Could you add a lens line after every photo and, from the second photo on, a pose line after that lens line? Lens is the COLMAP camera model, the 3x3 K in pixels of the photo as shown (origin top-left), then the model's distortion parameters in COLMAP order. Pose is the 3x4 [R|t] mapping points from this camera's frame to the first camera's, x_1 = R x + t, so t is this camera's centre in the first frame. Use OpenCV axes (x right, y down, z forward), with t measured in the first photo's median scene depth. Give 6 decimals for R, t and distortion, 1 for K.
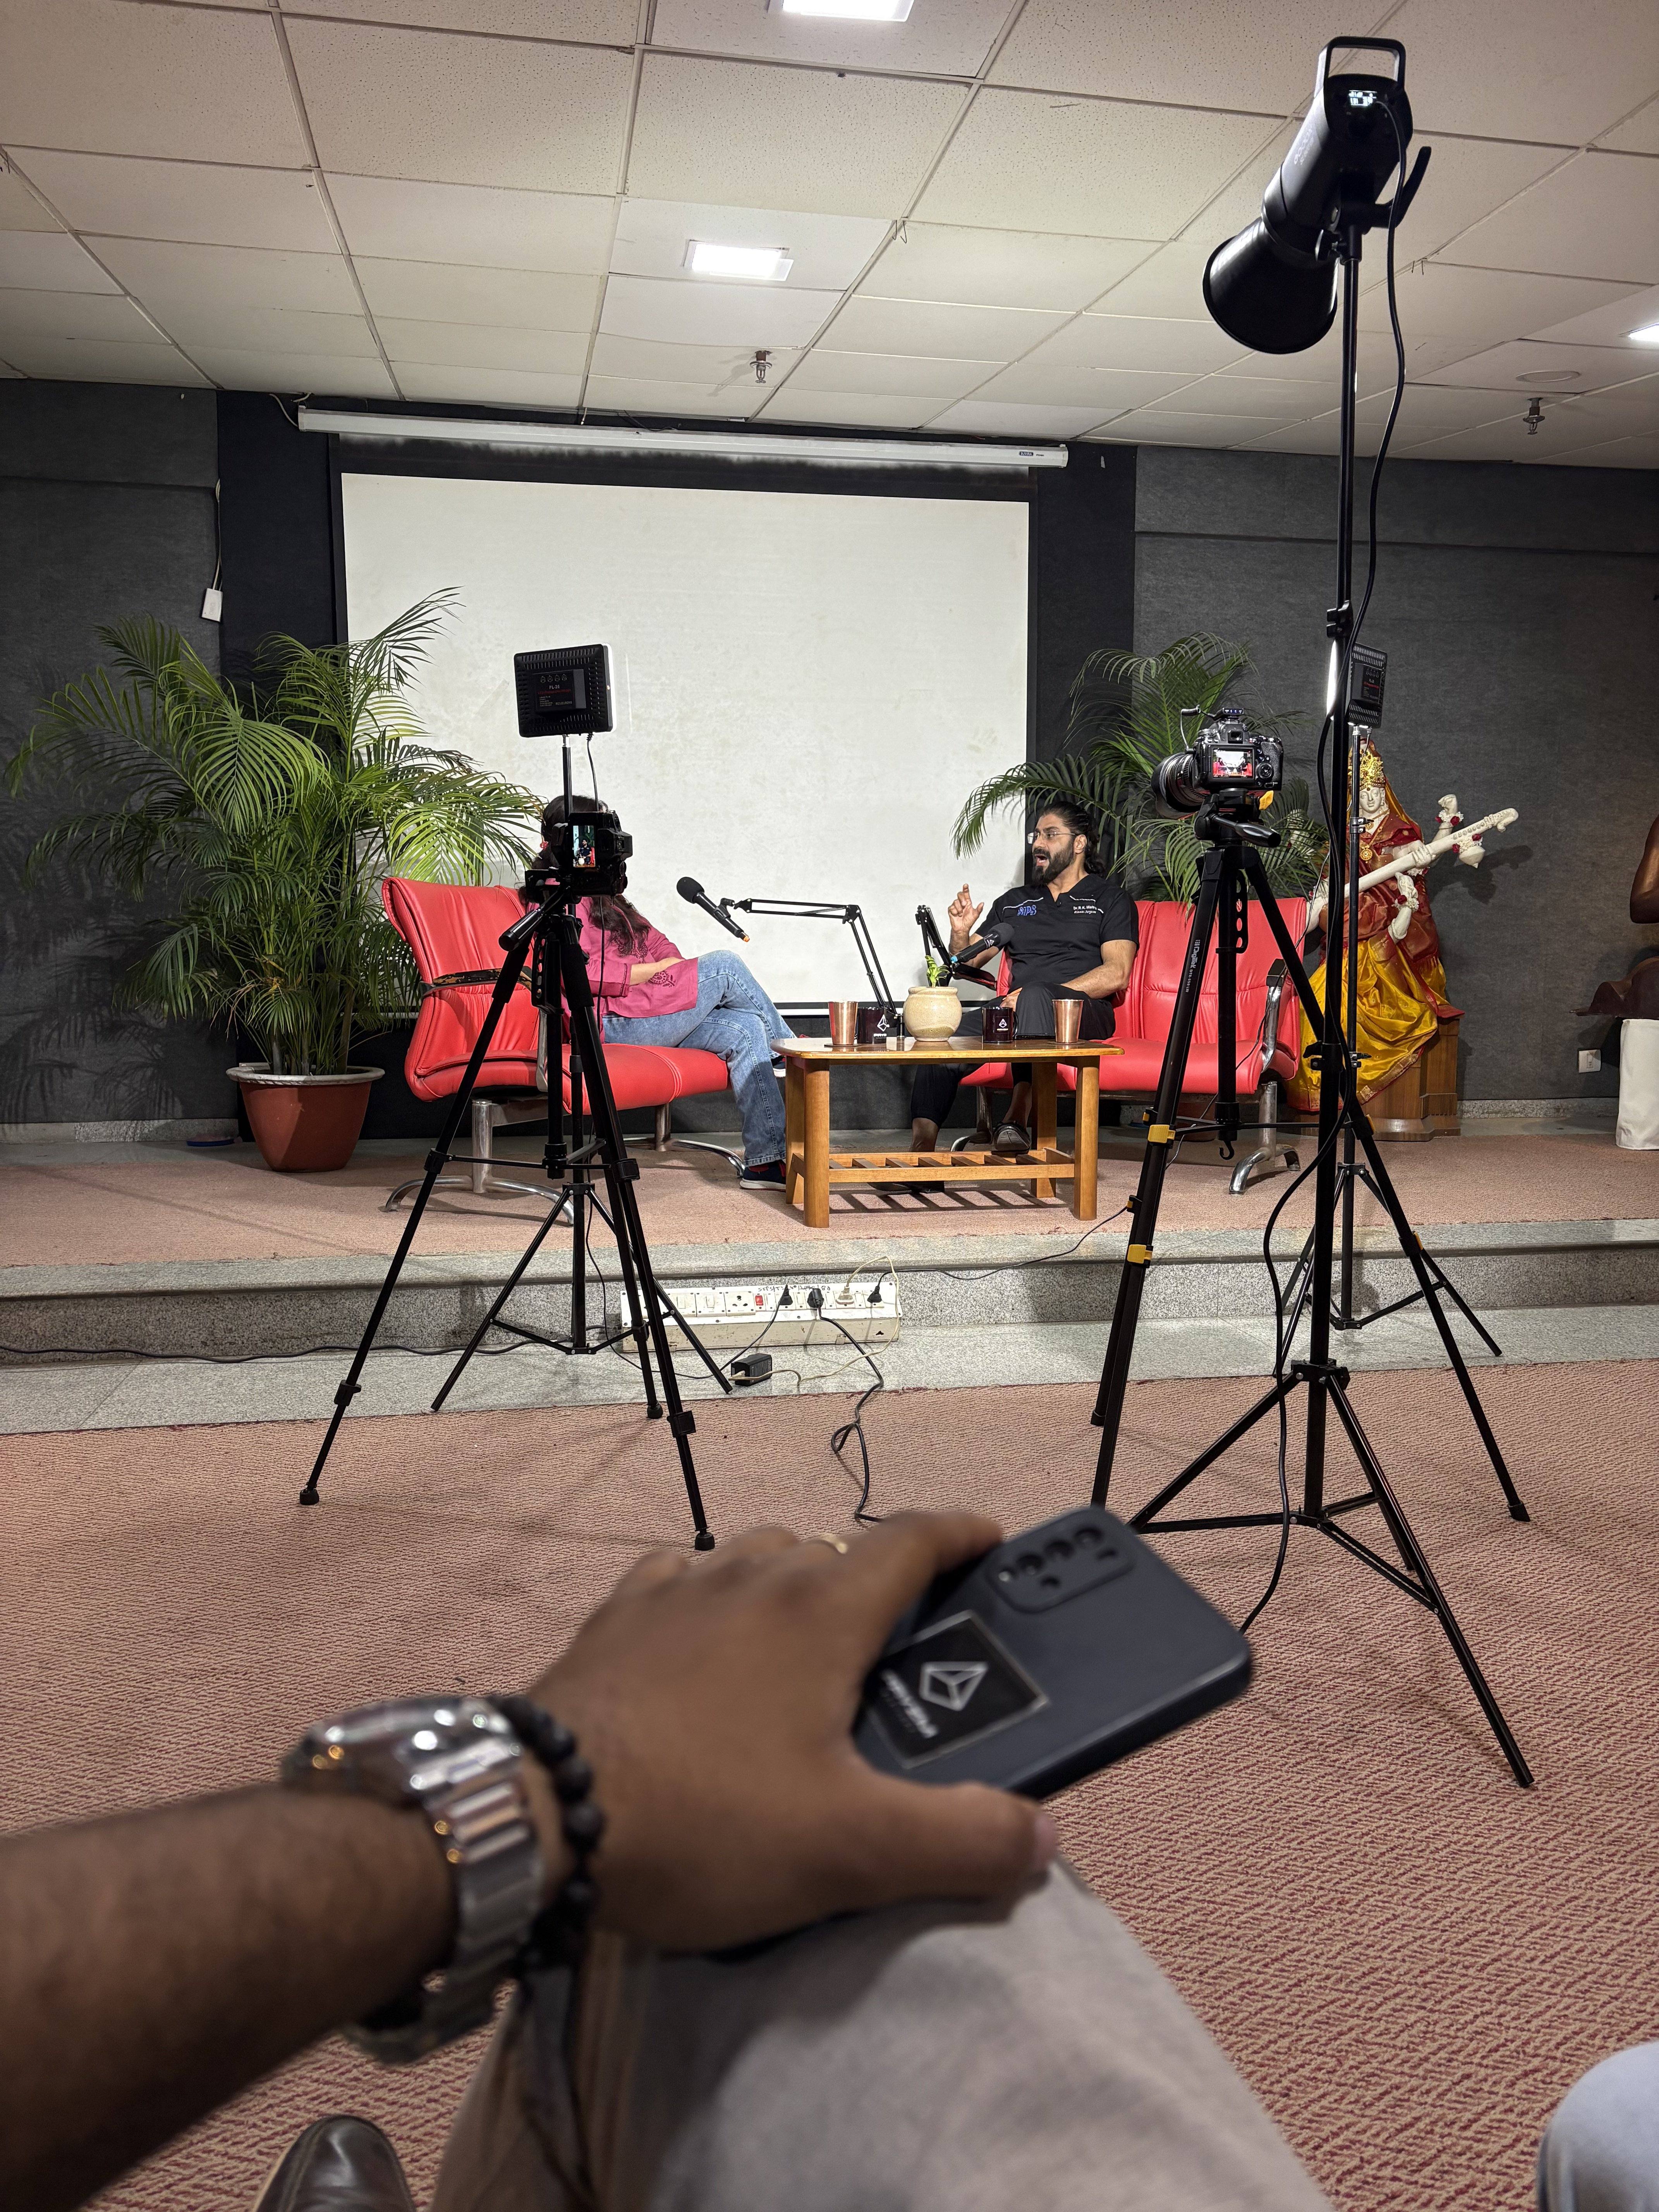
lens RADIAL K [[1653.9, 0, 823.0], [0, 1653.9, 1100.3], [0, 0, 1]] dist [0.086621, -0.149334]
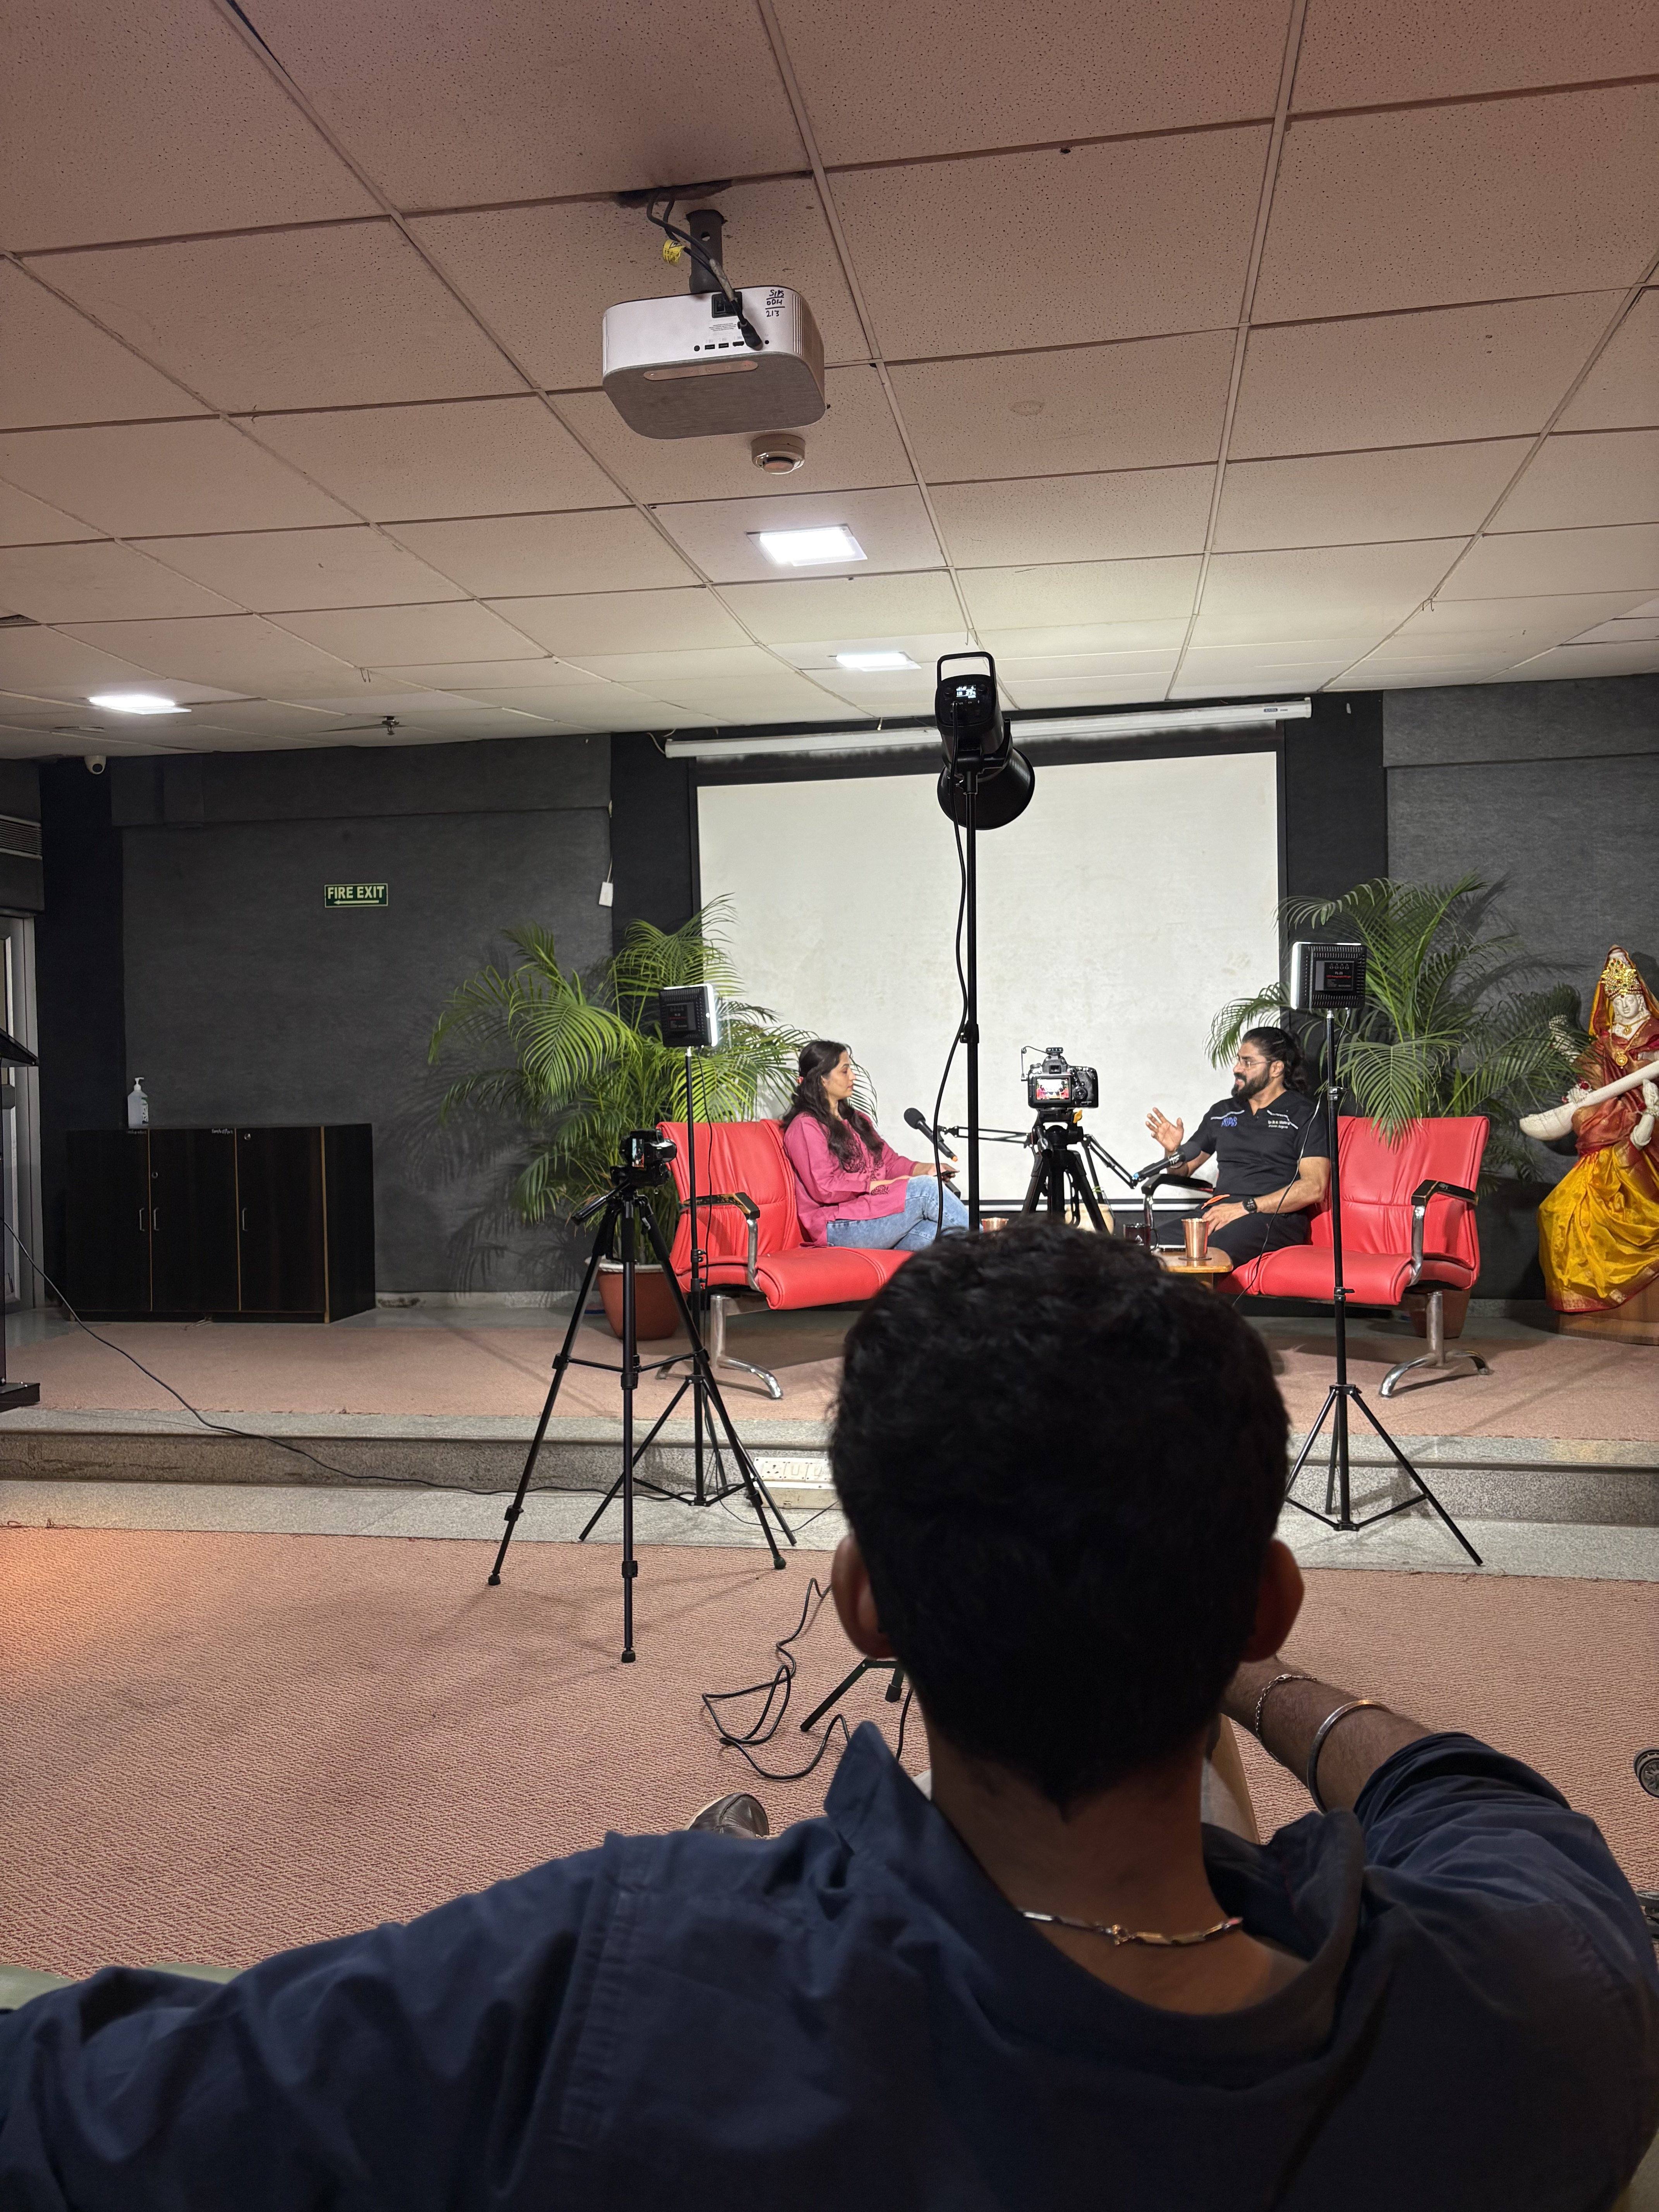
lens RADIAL K [[1653.9, 0, 823.0], [0, 1653.9, 1100.3], [0, 0, 1]] dist [0.086621, -0.149334]
pose [[0.938544, -0.014082, -0.344871, 0.234556], [-0.013363, 0.996936, -0.077074, -0.039612], [0.344900, 0.076946, 0.935480, -0.133813]]
